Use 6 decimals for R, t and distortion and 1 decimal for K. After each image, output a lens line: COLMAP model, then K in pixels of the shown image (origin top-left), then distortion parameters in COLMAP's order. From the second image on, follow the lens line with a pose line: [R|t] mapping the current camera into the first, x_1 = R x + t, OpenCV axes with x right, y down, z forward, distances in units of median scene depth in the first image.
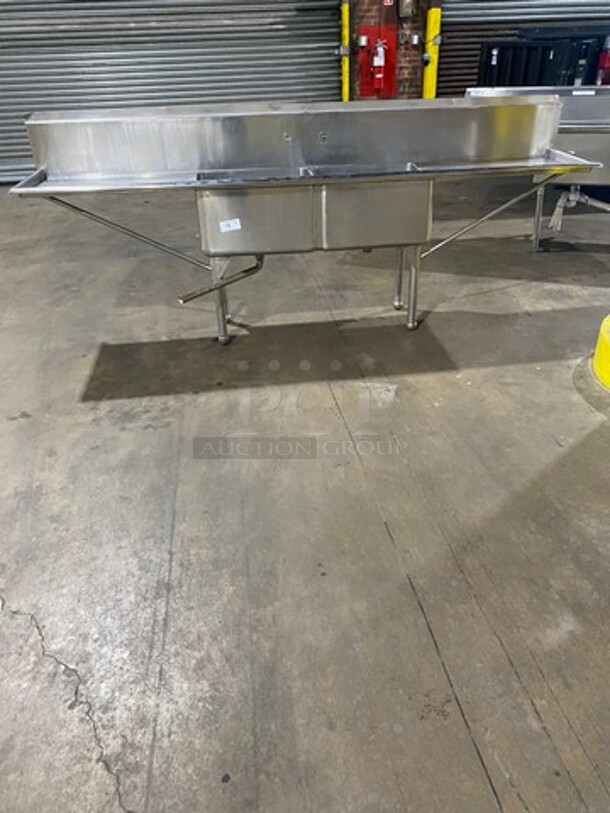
lens RADIAL K [[621.9, 0, 305.6], [0, 621.9, 397.5], [0, 0, 1]] dist [0.016625, -0.011087]
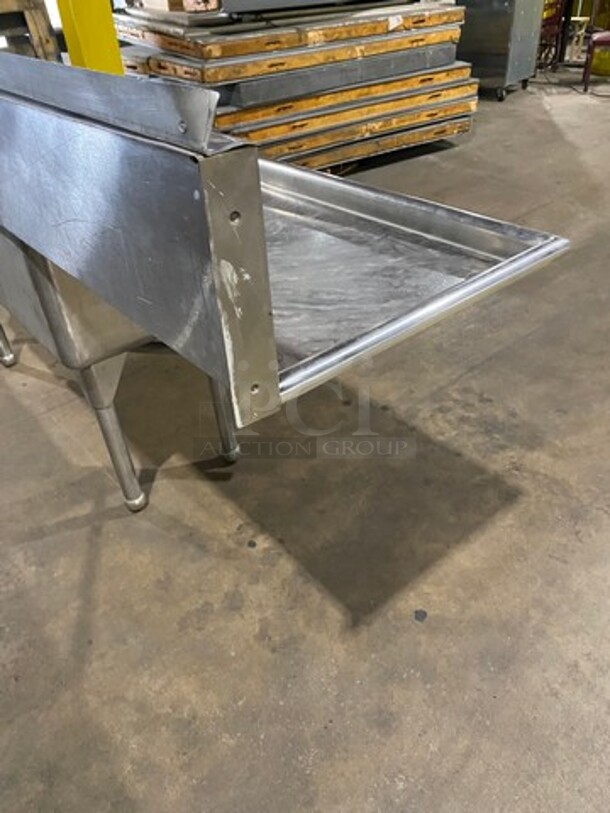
lens RADIAL K [[620.9, 0, 305.0], [0, 620.9, 406.5], [0, 0, 1]] dist [0.016419, -0.007291]
pose [[-0.541234, -0.450564, 0.709970, -0.541933], [0.480437, 0.527242, 0.700854, -0.470556], [-0.690106, 0.720422, -0.068893, 0.967199]]
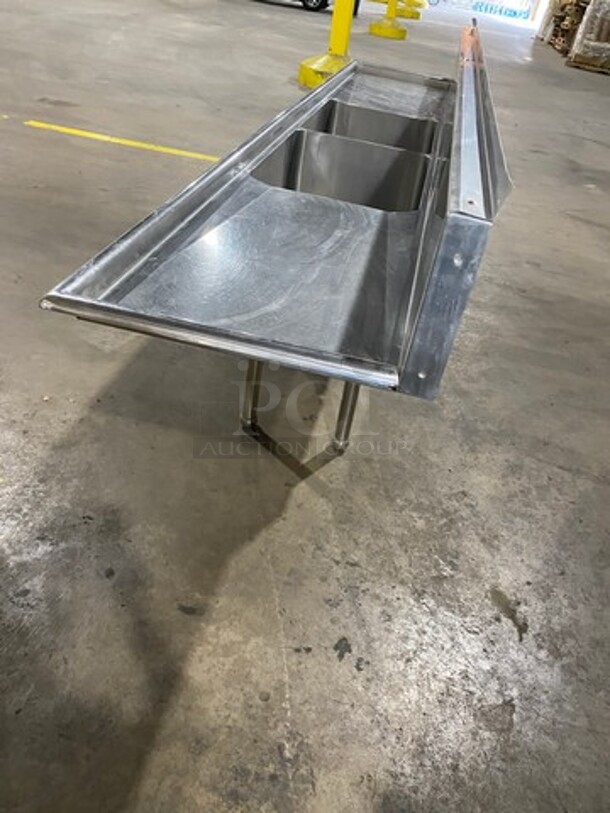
lens RADIAL K [[620.2, 0, 332.8], [0, 620.2, 406.8], [0, 0, 1]] dist [0.004498, -0.001468]
pose [[-0.300894, 0.551874, -0.777752, 0.617457], [-0.600203, 0.524177, 0.604148, -0.544665], [0.741093, 0.648594, 0.173514, 0.979367]]
